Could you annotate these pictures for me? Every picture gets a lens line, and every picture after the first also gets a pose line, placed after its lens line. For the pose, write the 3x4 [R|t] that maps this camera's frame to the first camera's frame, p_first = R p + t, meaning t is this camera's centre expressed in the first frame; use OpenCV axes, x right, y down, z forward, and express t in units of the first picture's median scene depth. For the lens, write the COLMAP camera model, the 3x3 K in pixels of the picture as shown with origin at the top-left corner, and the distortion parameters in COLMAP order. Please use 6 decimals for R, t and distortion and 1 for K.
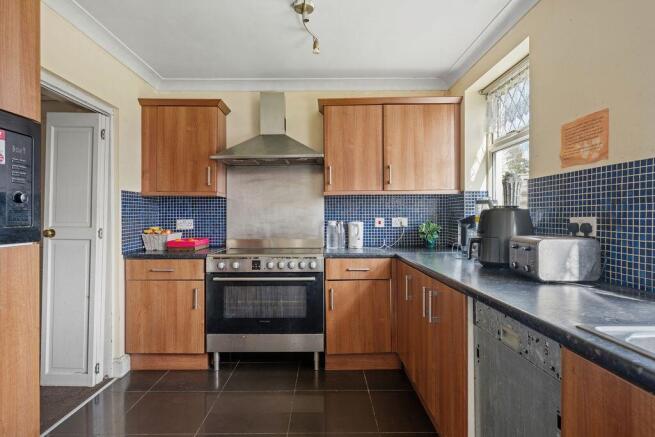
lens RADIAL K [[373.5, 0, 326.9], [0, 373.5, 217.0], [0, 0, 1]] dist [0.005099, 0.000377]
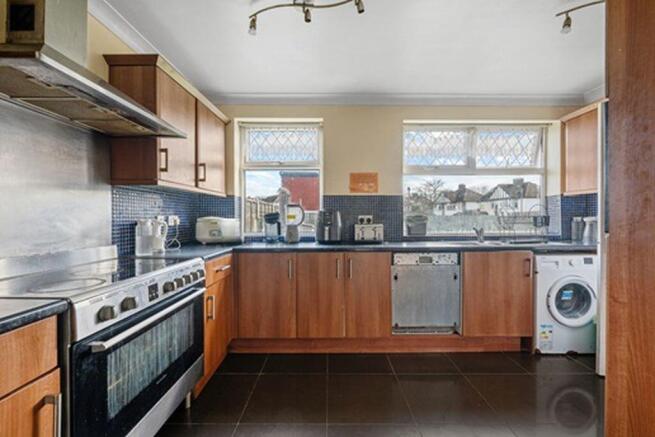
lens RADIAL K [[282.4, 0, 328.2], [0, 282.4, 219.6], [0, 0, 1]] dist [-0.000936, -0.000140]
pose [[0.005721, 0.001033, 0.999983, -0.633439], [0.001820, 0.999998, -0.001043, 0.015602], [-0.999982, 0.001826, 0.005719, 0.720300]]
